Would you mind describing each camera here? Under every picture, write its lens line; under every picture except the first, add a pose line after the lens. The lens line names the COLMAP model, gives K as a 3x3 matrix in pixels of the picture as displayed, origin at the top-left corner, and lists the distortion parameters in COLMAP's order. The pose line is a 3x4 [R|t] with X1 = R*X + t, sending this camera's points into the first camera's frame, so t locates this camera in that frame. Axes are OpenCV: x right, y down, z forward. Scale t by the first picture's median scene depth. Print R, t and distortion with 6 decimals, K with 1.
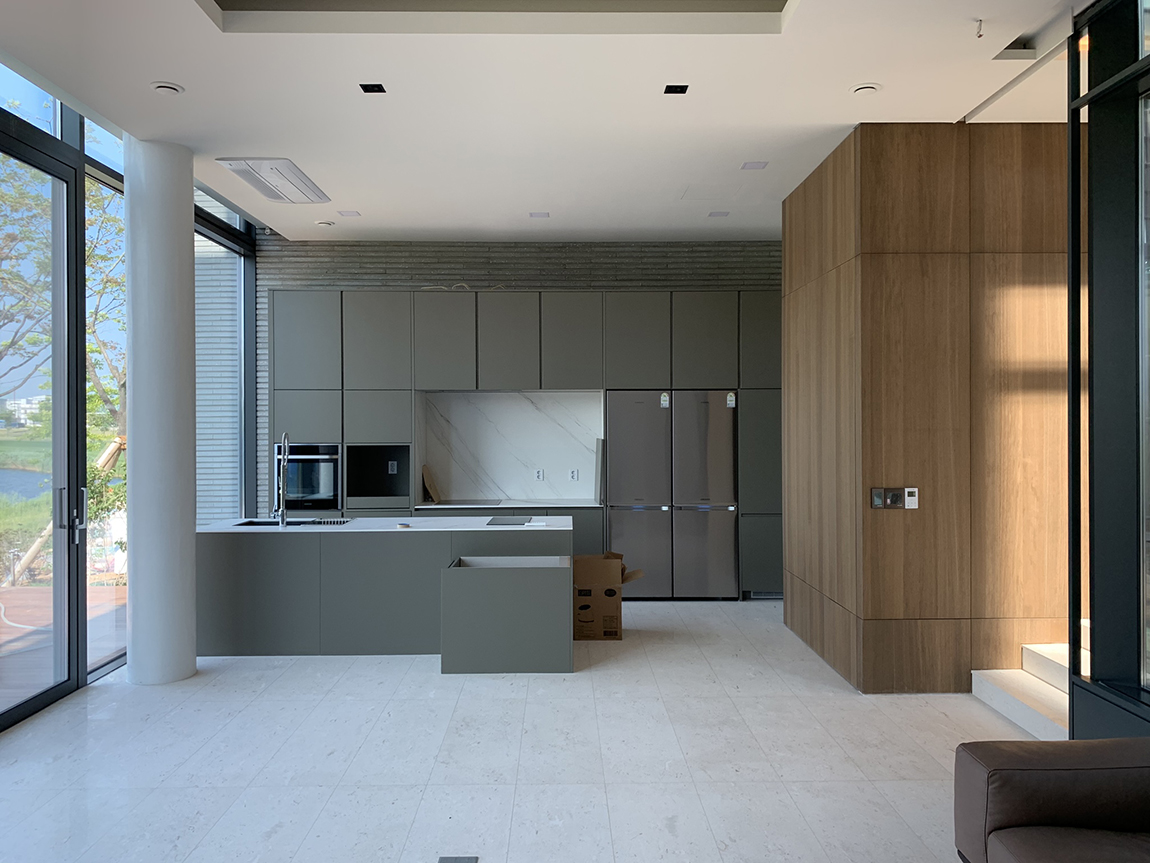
lens RADIAL K [[879.2, 0, 583.3], [0, 879.2, 428.4], [0, 0, 1]] dist [0.052809, -0.065060]
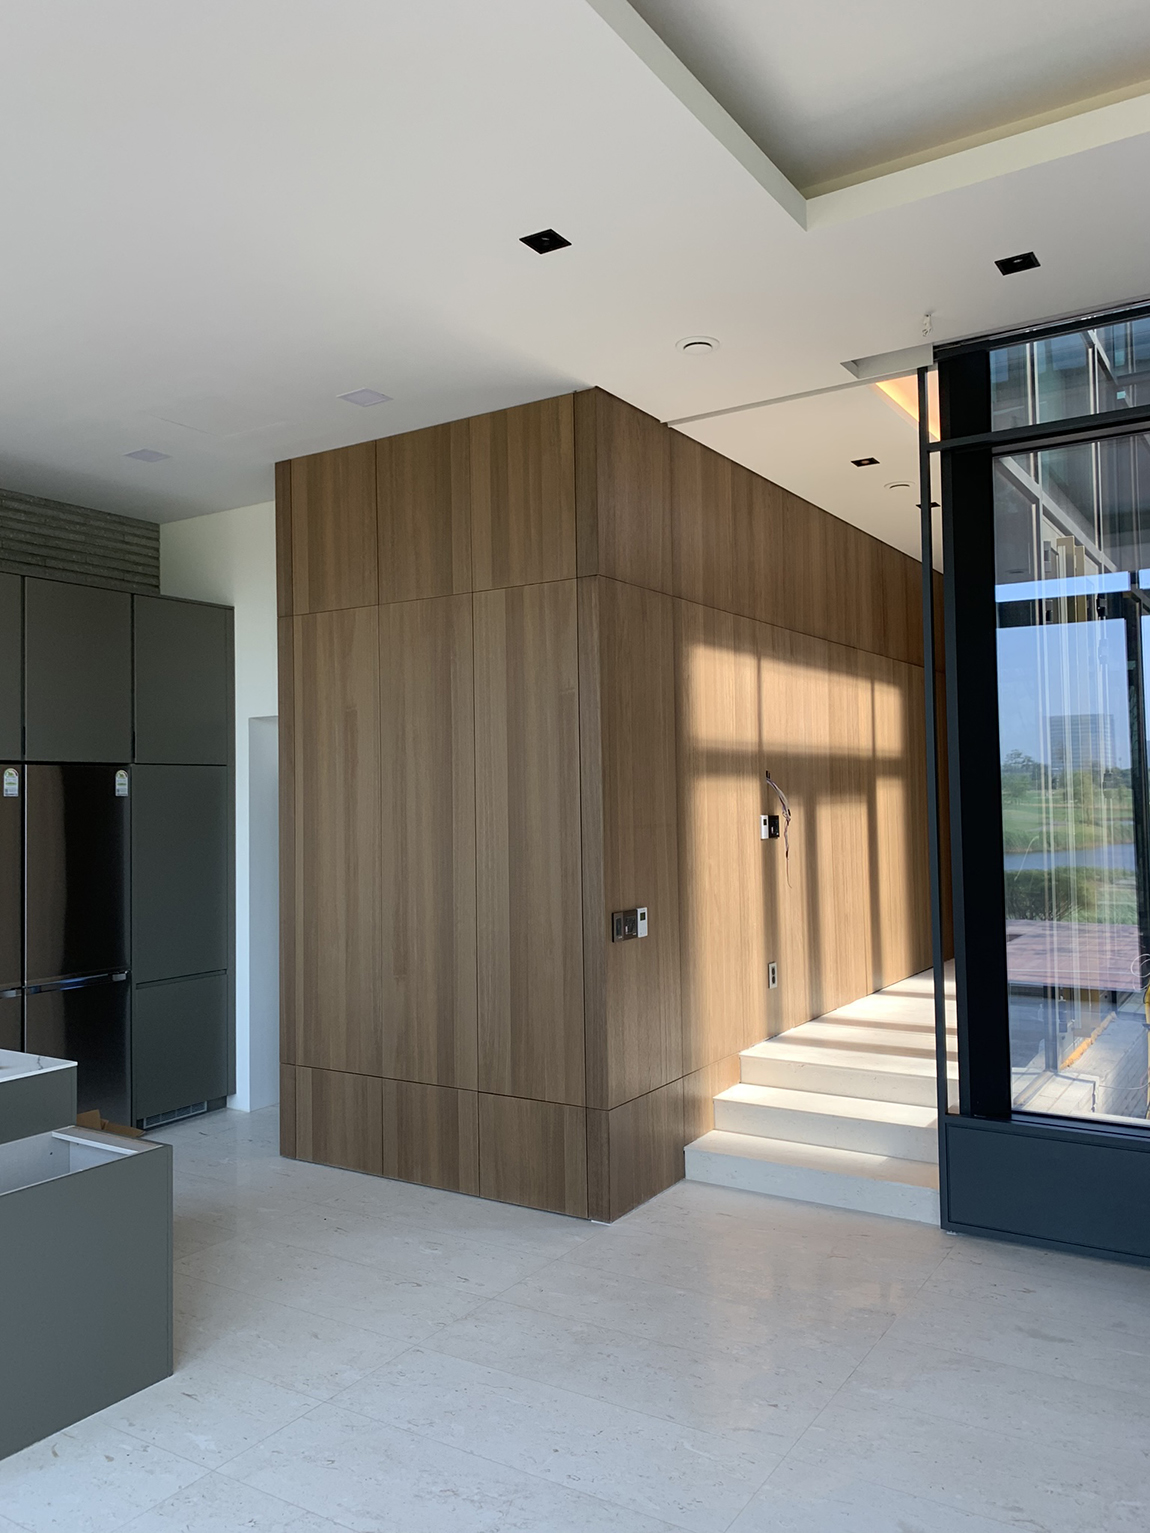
lens RADIAL K [[1171.9, 0, 578.4], [0, 1171.9, 757.7], [0, 0, 1]] dist [0.052809, -0.065060]
pose [[0.556883, 0.024476, 0.830230, -0.448764], [0.021060, 0.998828, -0.043573, -0.014060], [-0.830324, 0.041750, 0.555715, 0.505015]]
